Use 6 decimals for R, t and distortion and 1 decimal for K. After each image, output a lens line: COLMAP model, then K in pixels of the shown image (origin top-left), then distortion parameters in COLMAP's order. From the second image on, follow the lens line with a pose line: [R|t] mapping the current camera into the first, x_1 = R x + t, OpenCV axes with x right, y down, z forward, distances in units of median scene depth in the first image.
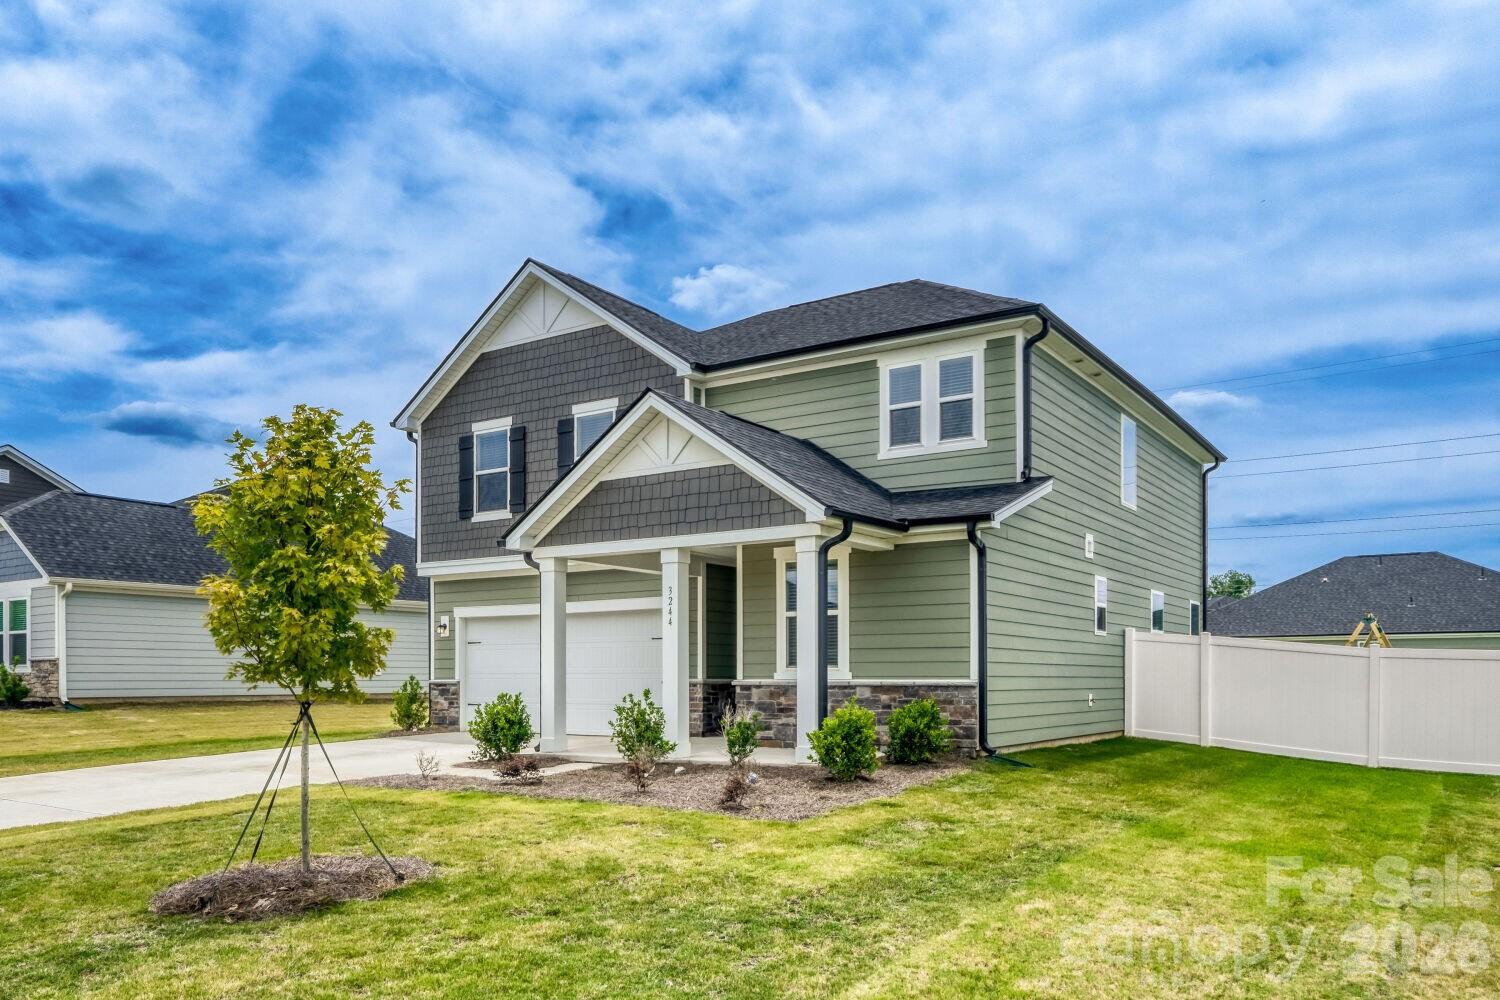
lens RADIAL K [[1354.7, 0, 750.0], [0, 1354.7, 500.0], [0, 0, 1]] dist [-0.013862, -0.013316]
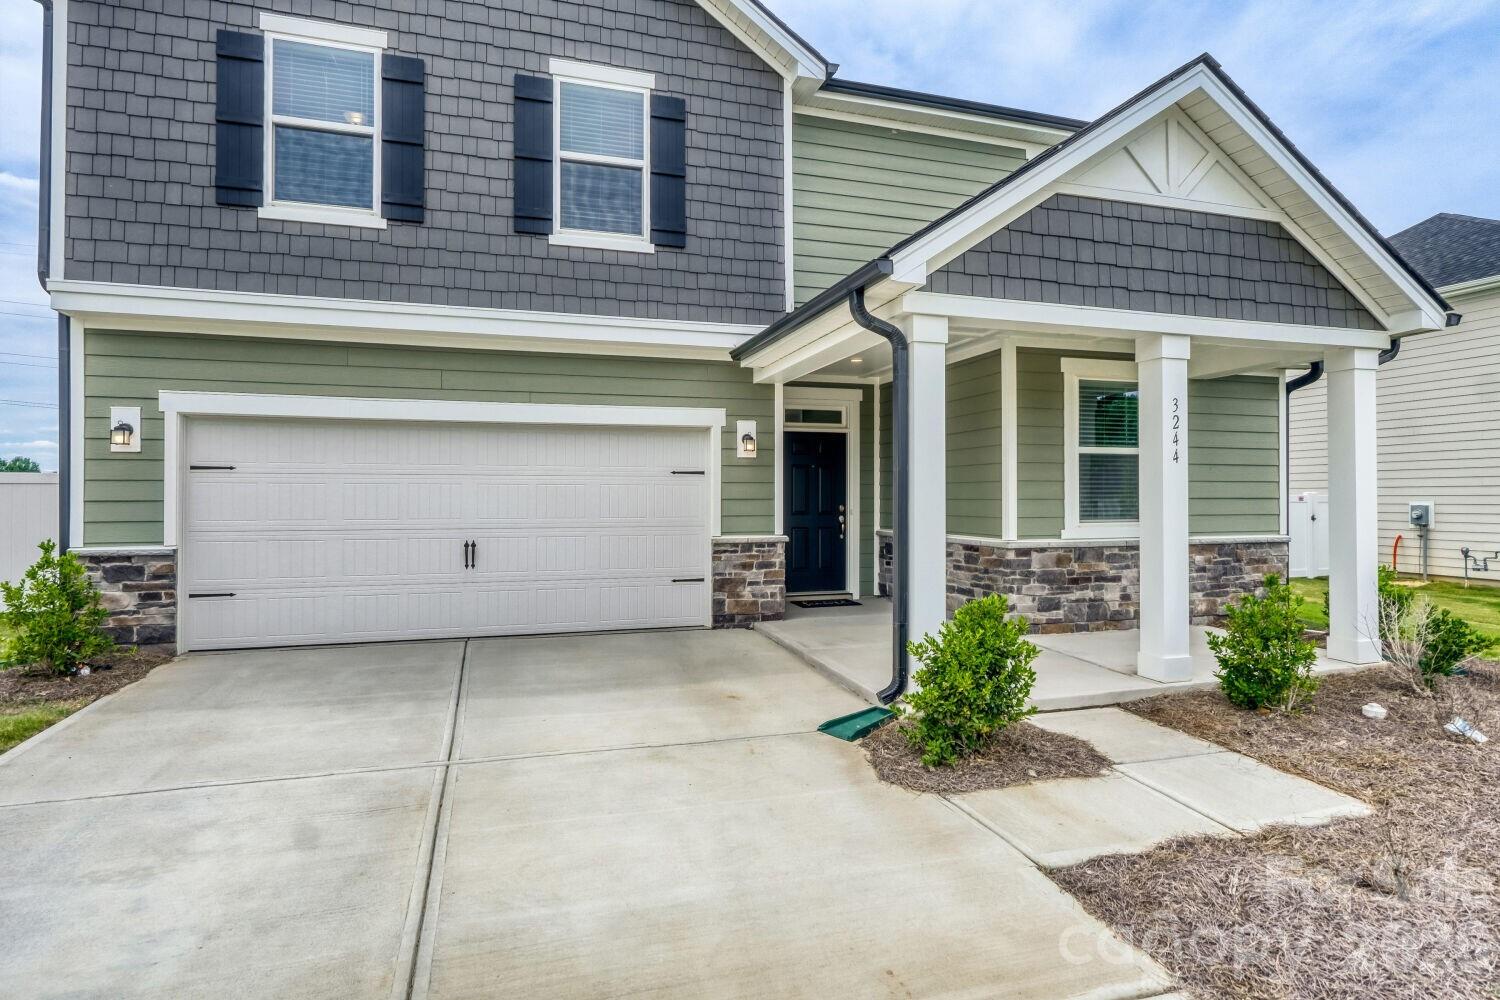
lens RADIAL K [[835.5, 0, 780.8], [0, 835.5, 436.9], [0, 0, 1]] dist [-0.002942, 0.002162]
pose [[0.572990, 0.057323, 0.817555, -0.339971], [-0.110496, 0.993846, 0.007759, 0.071718], [-0.812080, -0.094783, 0.575798, 0.681825]]
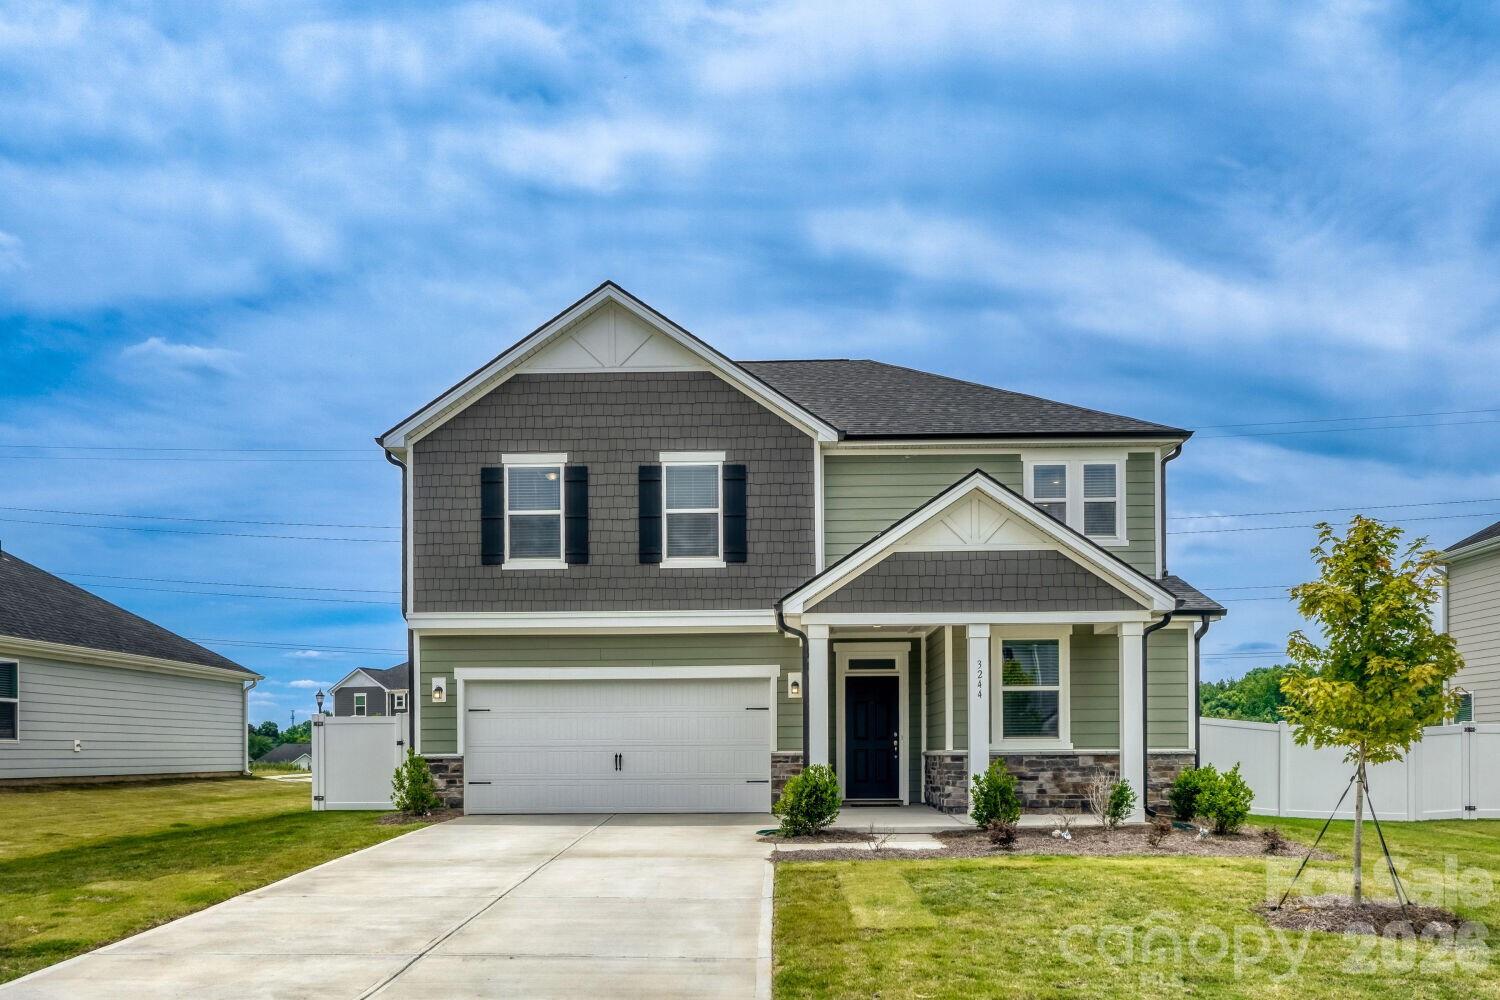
lens RADIAL K [[1538.9, 0, 878.3], [0, 1538.9, 525.9], [0, 0, 1]] dist [0.006367, -0.001354]
pose [[0.777140, 0.087006, 0.623284, -0.637862], [-0.076654, 0.996110, -0.043474, 0.013319], [-0.624642, -0.013992, 0.780786, 0.091583]]
